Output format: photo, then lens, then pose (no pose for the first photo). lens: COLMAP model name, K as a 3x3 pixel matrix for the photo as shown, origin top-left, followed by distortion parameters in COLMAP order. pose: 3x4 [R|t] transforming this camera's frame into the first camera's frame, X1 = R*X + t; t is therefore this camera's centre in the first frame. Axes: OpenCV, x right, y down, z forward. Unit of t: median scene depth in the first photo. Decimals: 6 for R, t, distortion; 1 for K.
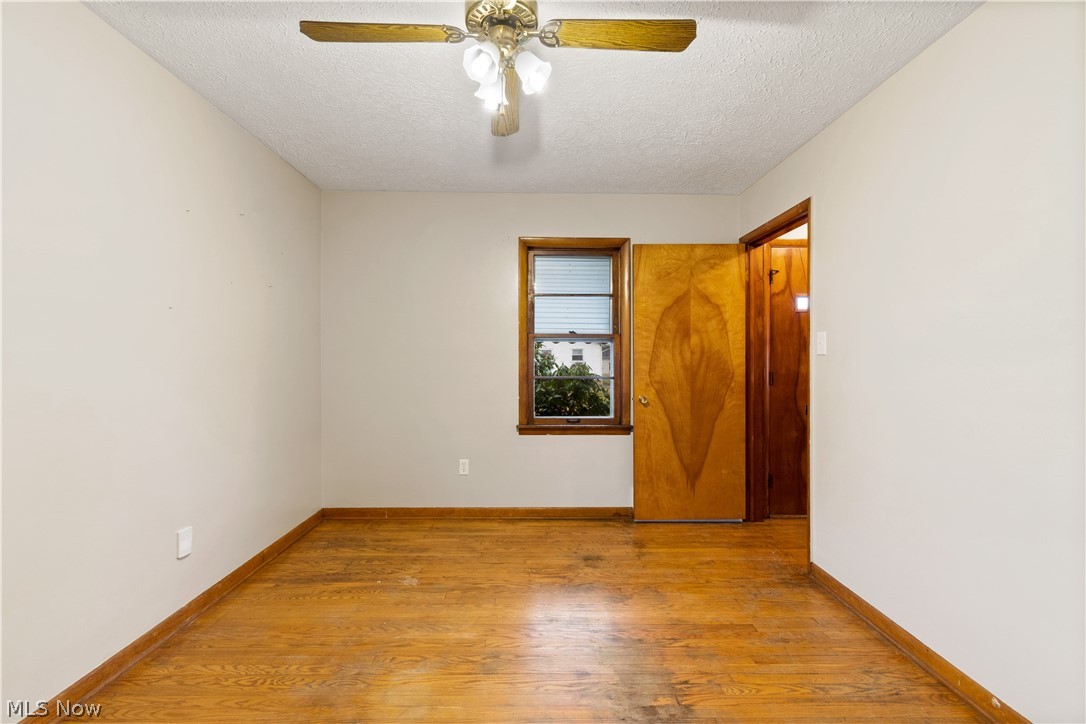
lens RADIAL K [[495.6, 0, 543.0], [0, 495.6, 362.0], [0, 0, 1]] dist [0.001051, -0.000112]
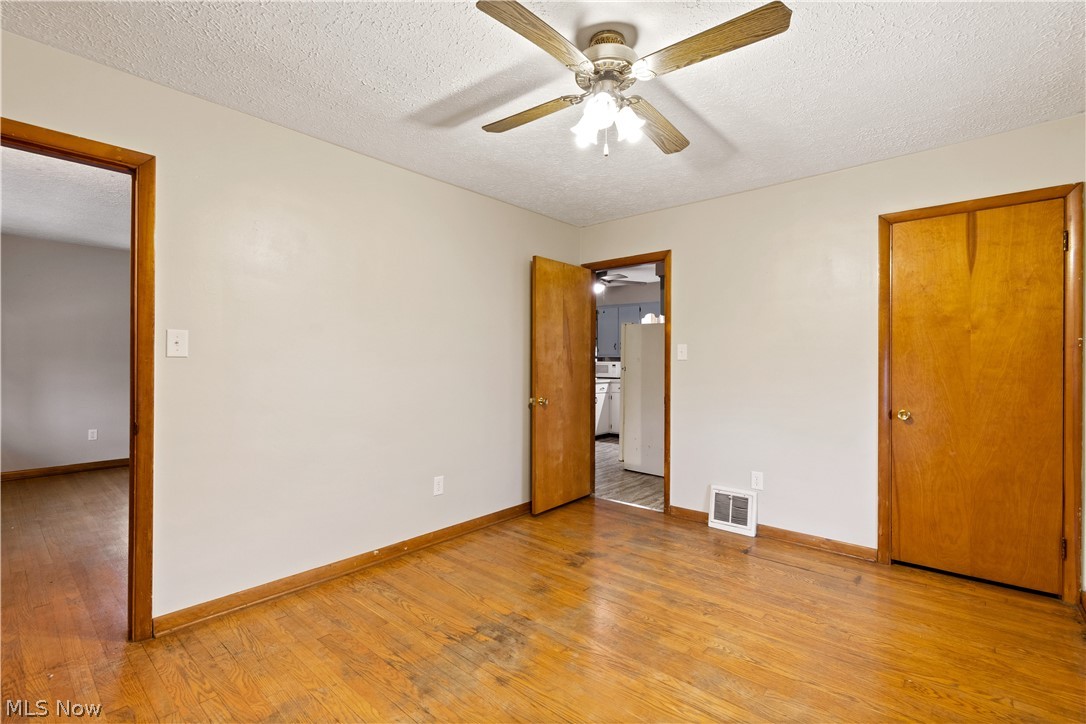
lens RADIAL K [[508.0, 0, 543.0], [0, 508.0, 362.0], [0, 0, 1]] dist [0.000908, -0.000019]
pose [[-0.755779, -0.004791, 0.654810, -0.635869], [-0.002992, 0.999988, 0.003863, -0.013222], [-0.654820, 0.000960, -0.755784, 1.686546]]
